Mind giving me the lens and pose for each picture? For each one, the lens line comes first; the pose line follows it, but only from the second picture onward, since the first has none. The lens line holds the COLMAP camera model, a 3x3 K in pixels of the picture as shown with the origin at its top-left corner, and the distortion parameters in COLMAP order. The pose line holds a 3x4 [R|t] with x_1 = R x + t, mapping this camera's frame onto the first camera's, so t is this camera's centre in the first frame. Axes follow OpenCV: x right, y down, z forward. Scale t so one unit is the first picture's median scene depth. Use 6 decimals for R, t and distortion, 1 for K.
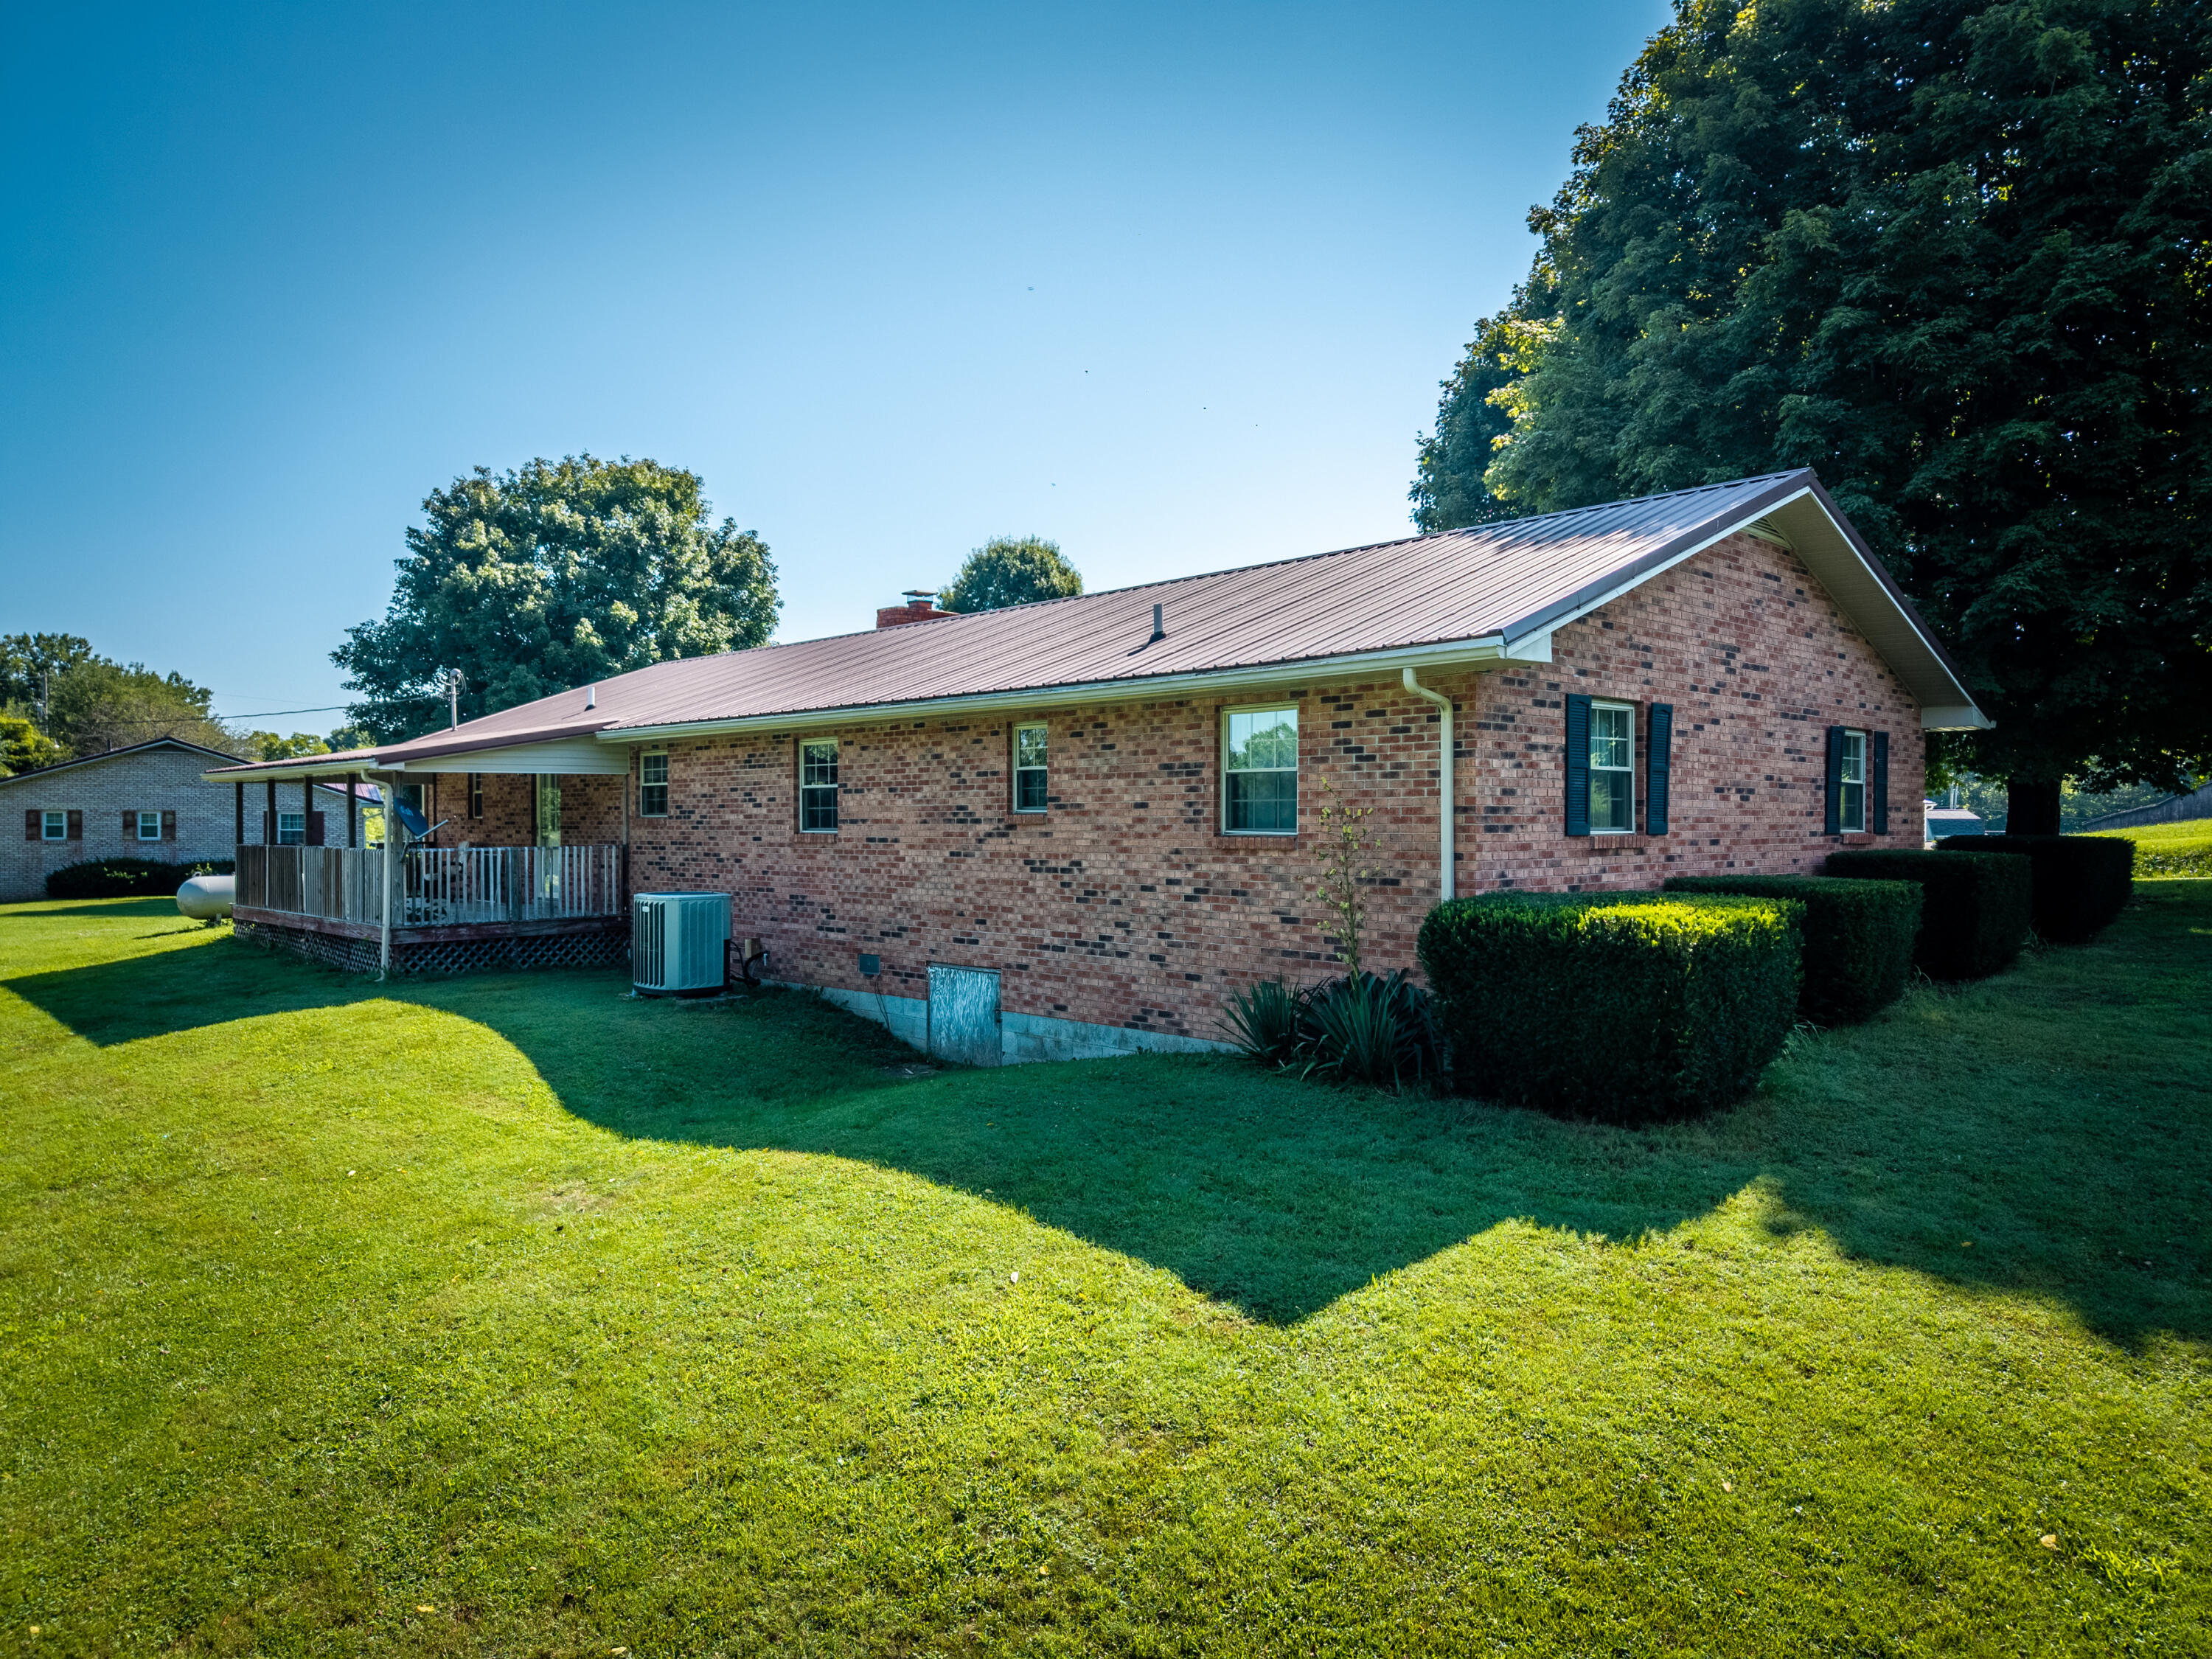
lens RADIAL K [[1489.9, 0, 1100.0], [0, 1489.9, 831.9], [0, 0, 1]] dist [0.031779, -0.032859]
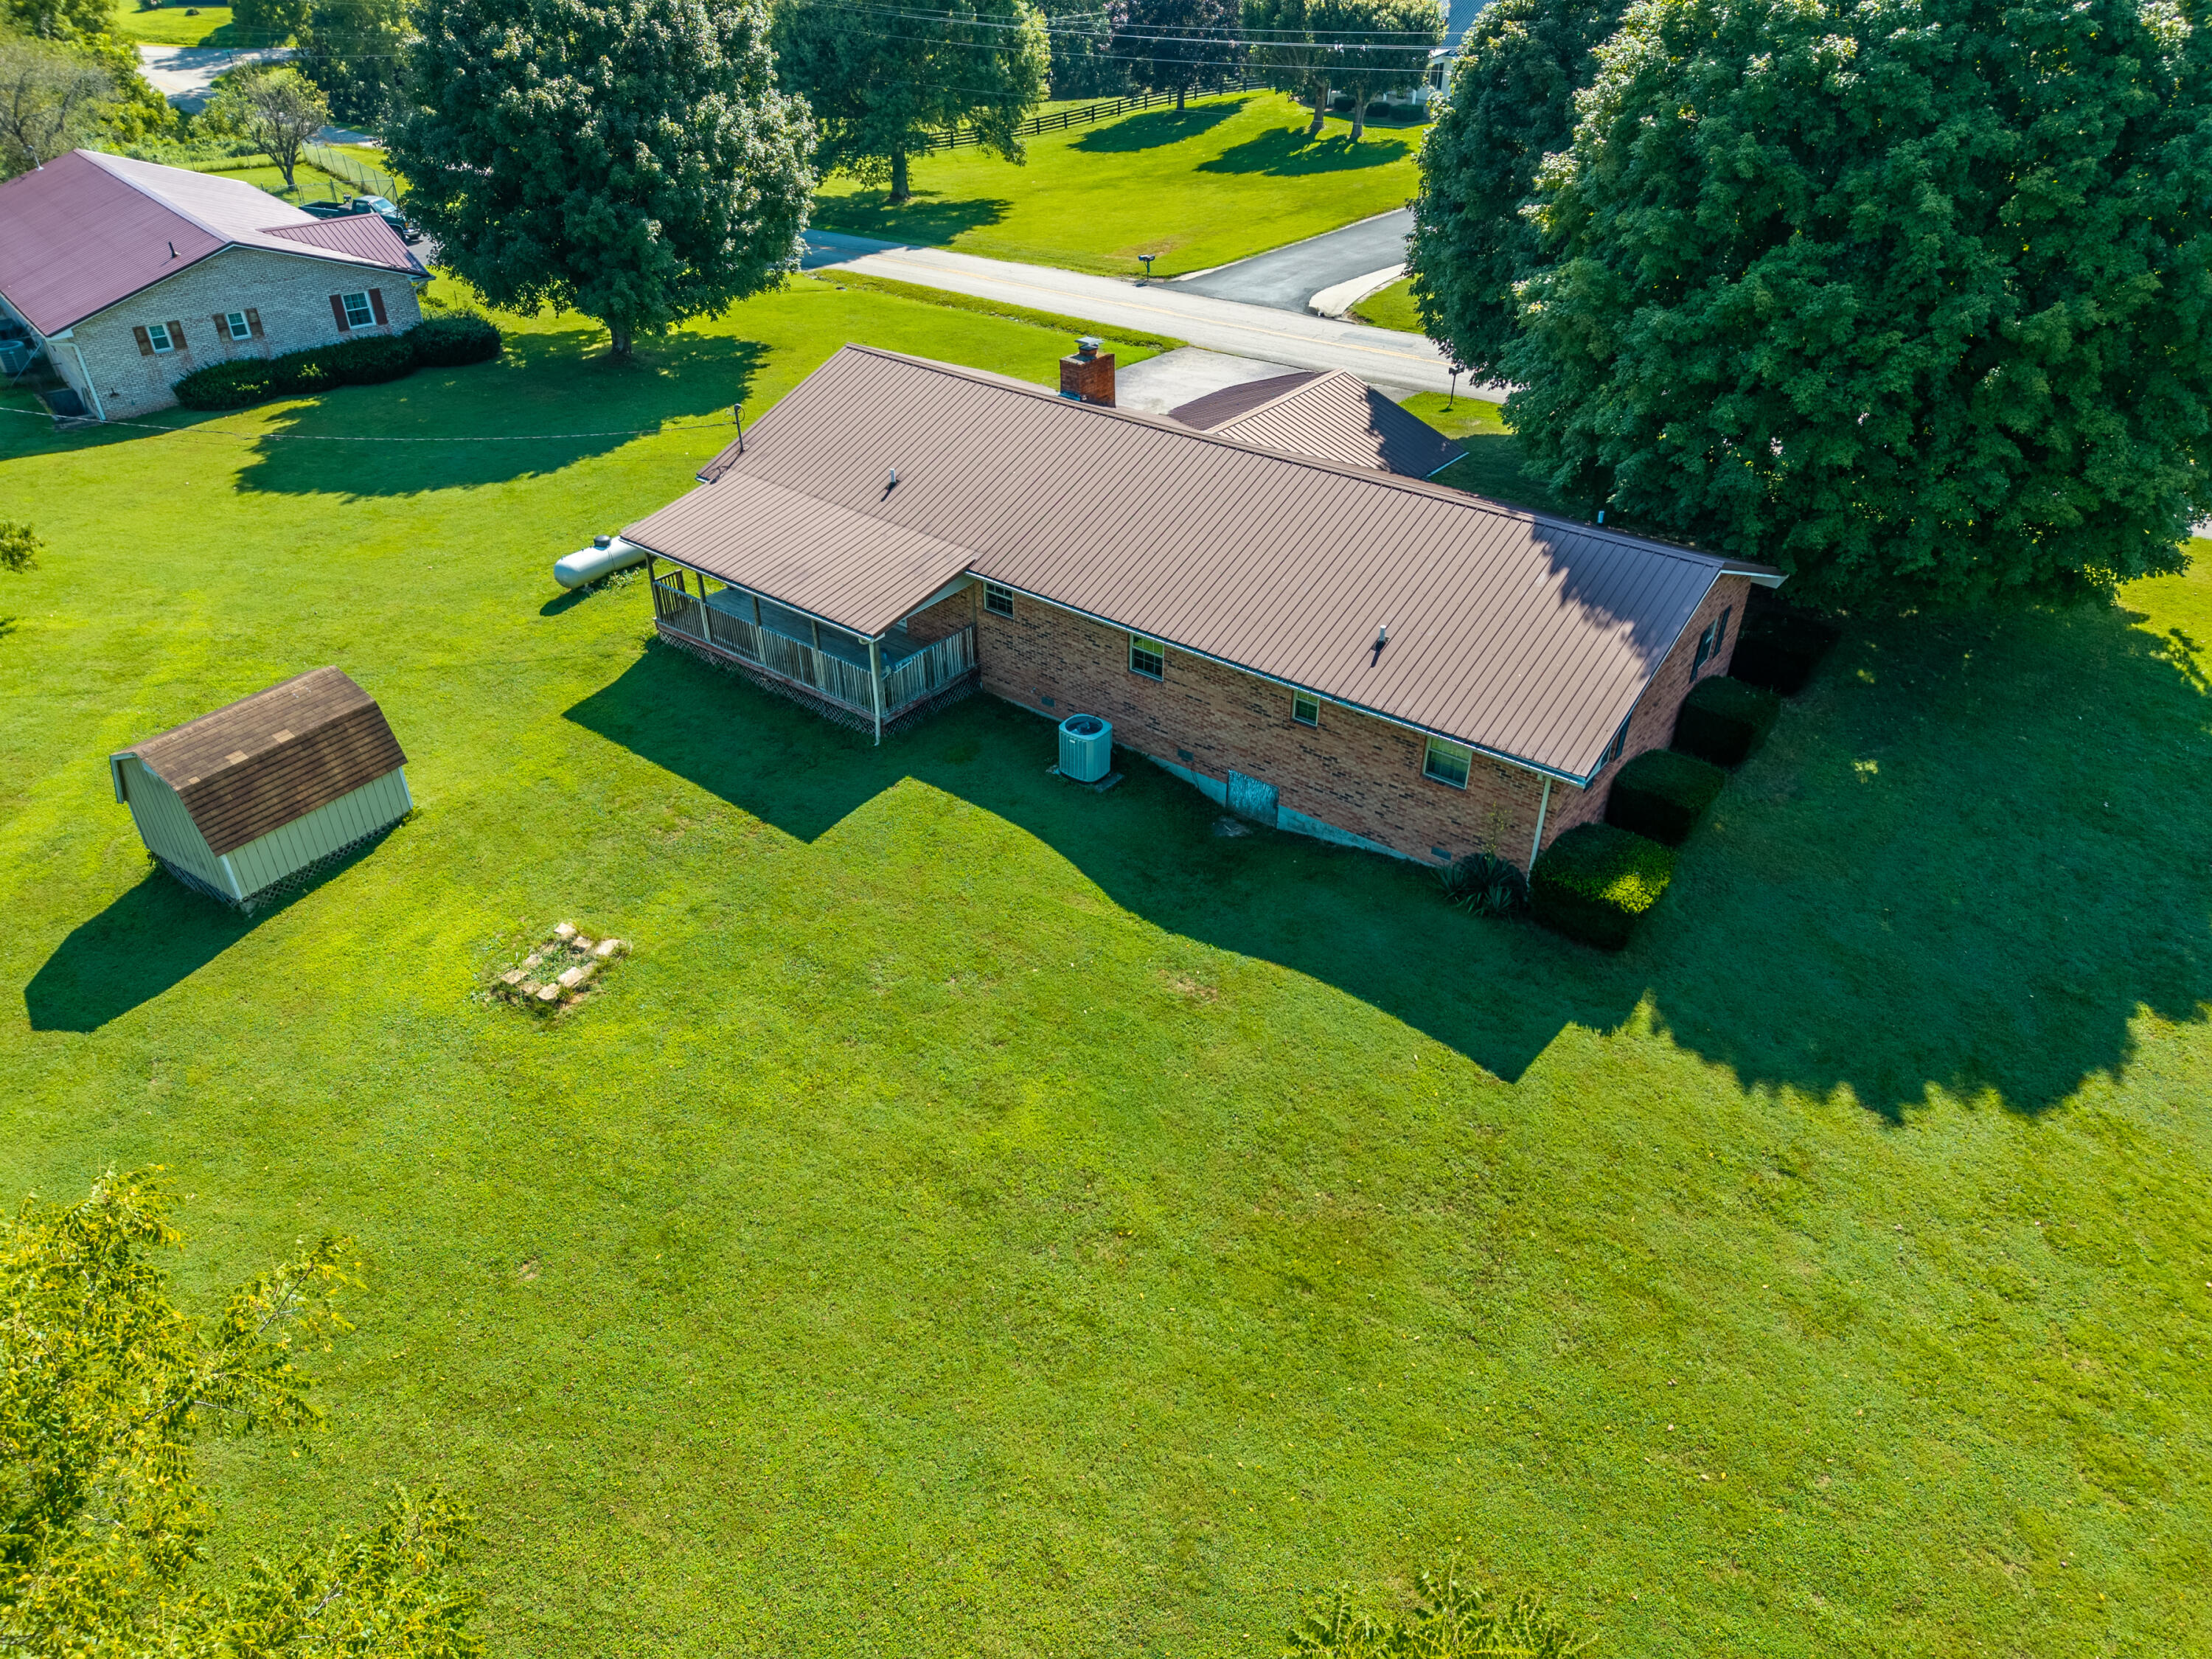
lens RADIAL K [[1489.9, 0, 1100.0], [0, 1489.9, 831.9], [0, 0, 1]] dist [0.031779, -0.032859]
pose [[0.989584, -0.082446, 0.118005, -0.499351], [0.003363, 0.832764, 0.553618, -0.878813], [-0.143914, -0.547455, 0.824368, -0.573138]]
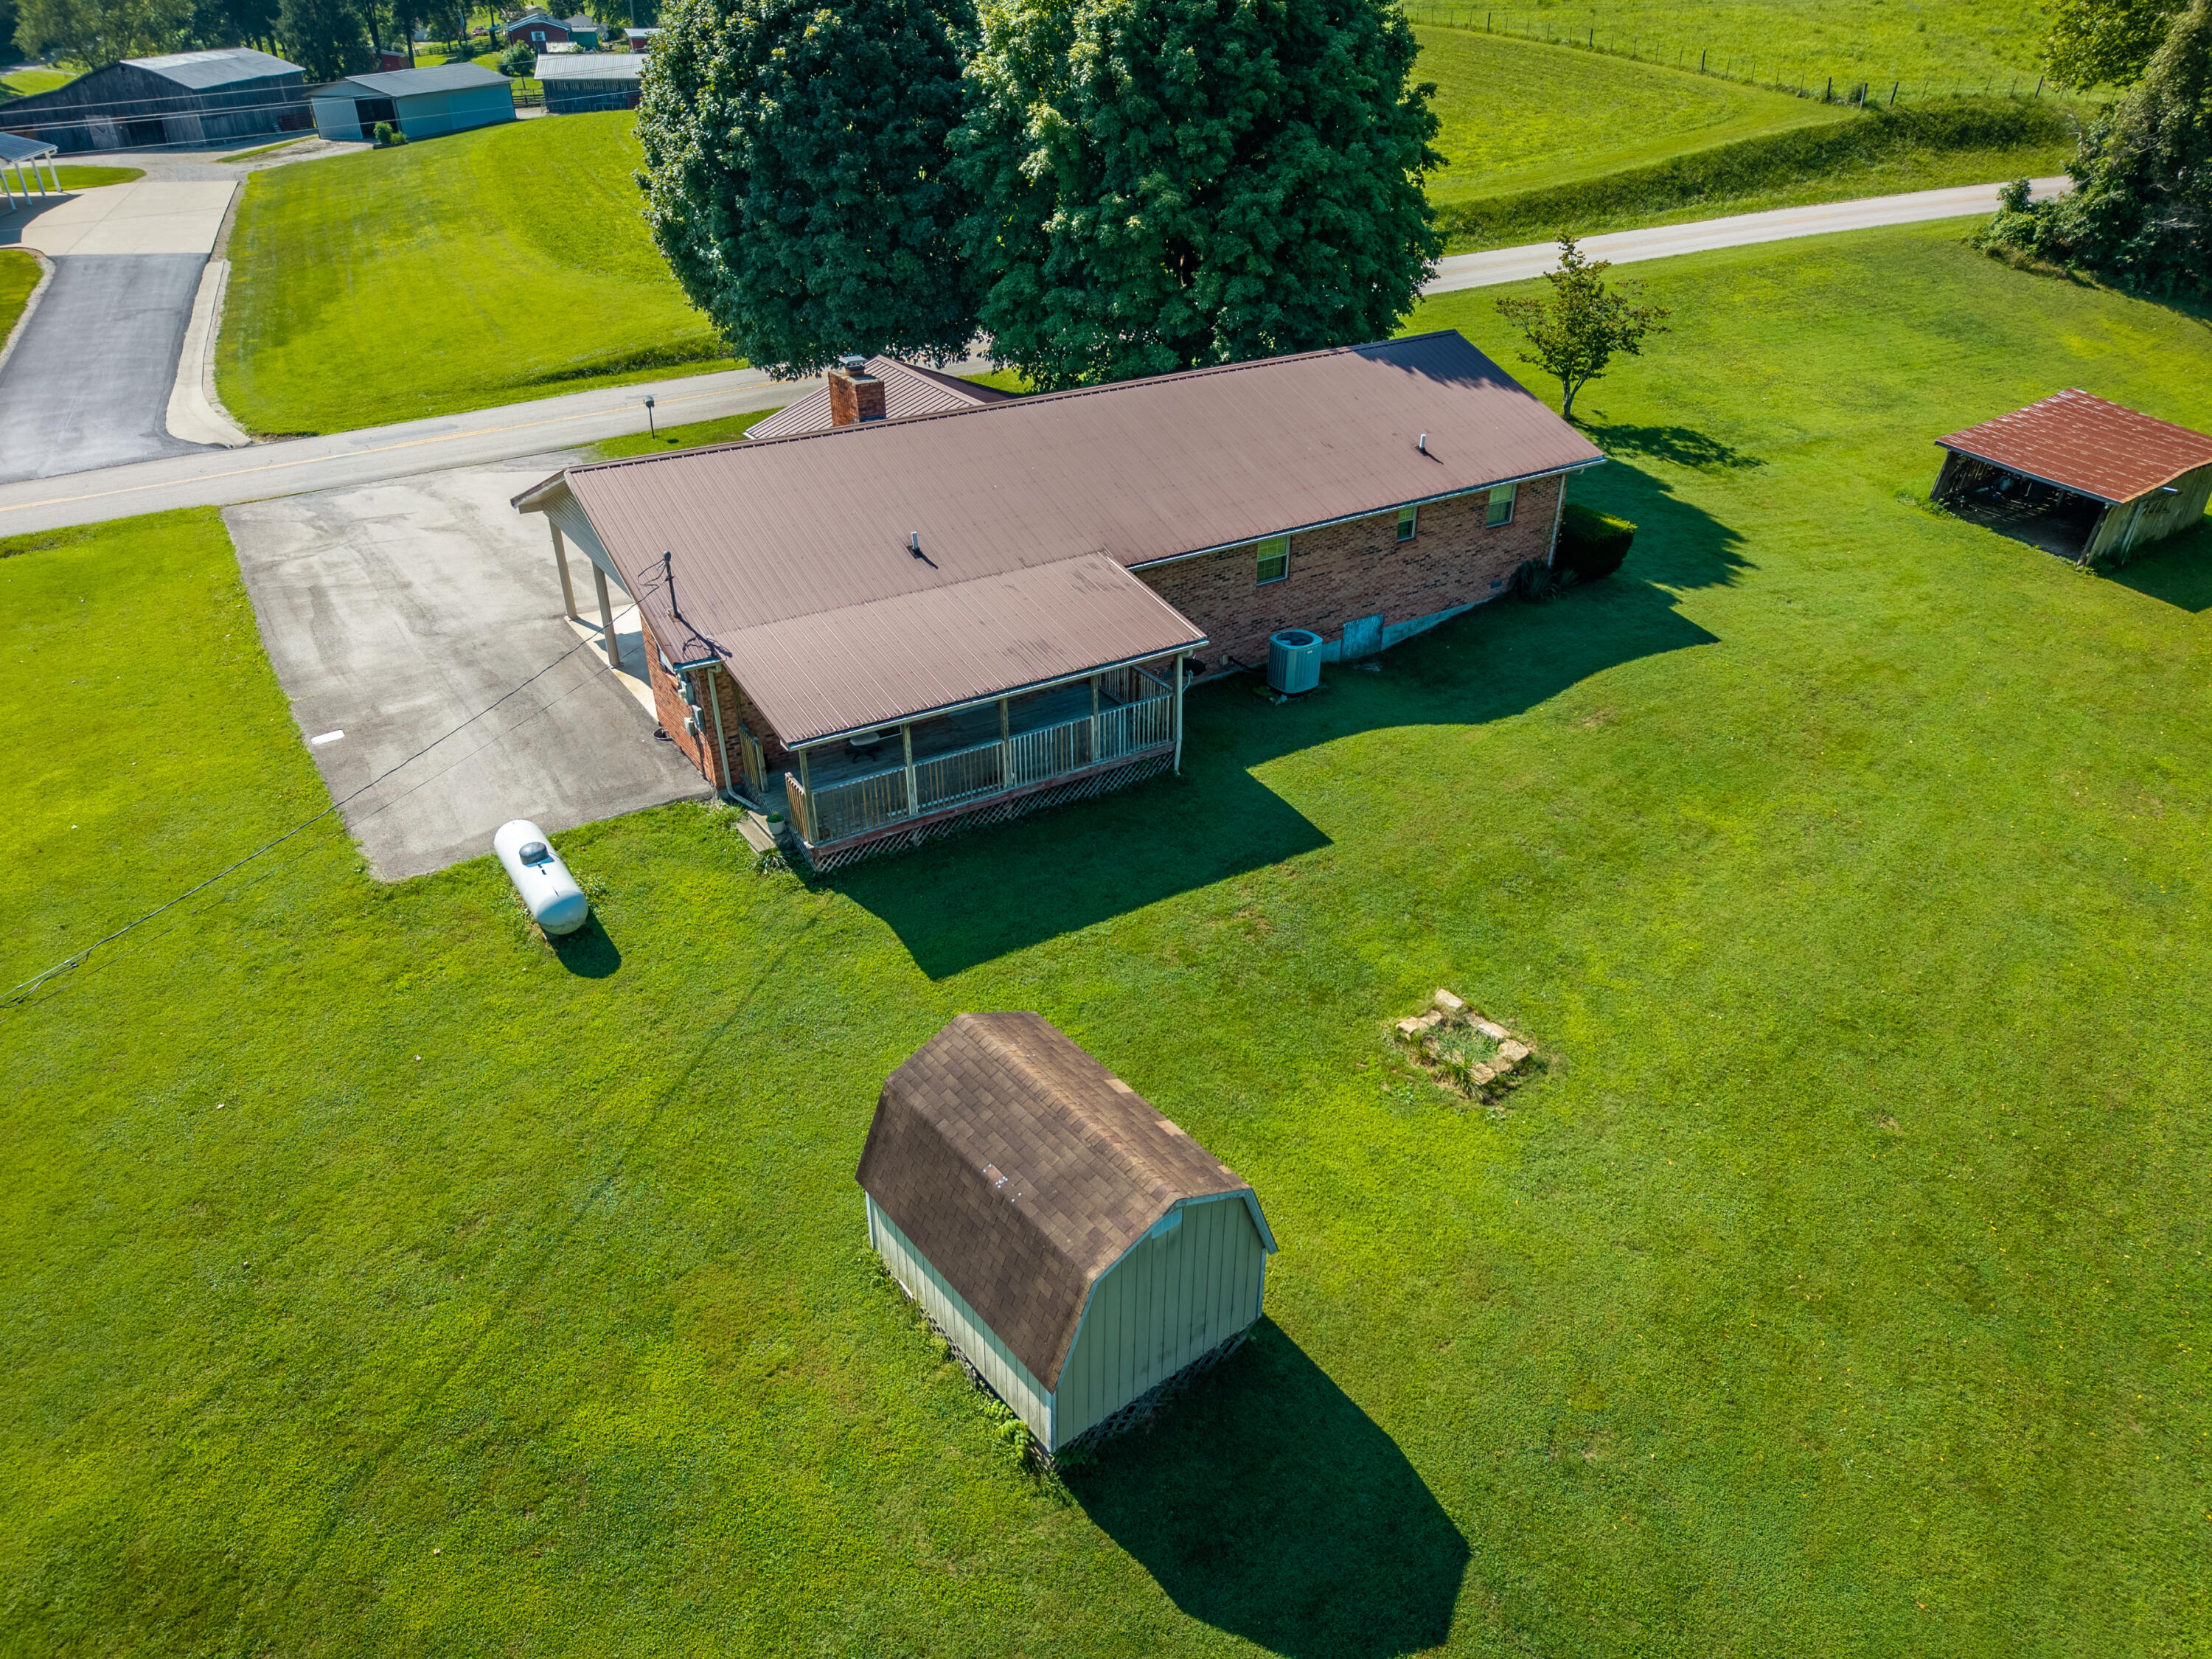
lens RADIAL K [[1507.1, 0, 1148.0], [0, 1507.1, 803.3], [0, 0, 1]] dist [0.036416, 0.000221]
pose [[0.169073, -0.471917, 0.865279, -2.096099], [0.005565, 0.878361, 0.477965, -0.697165], [-0.985588, -0.075996, 0.151134, 0.923838]]
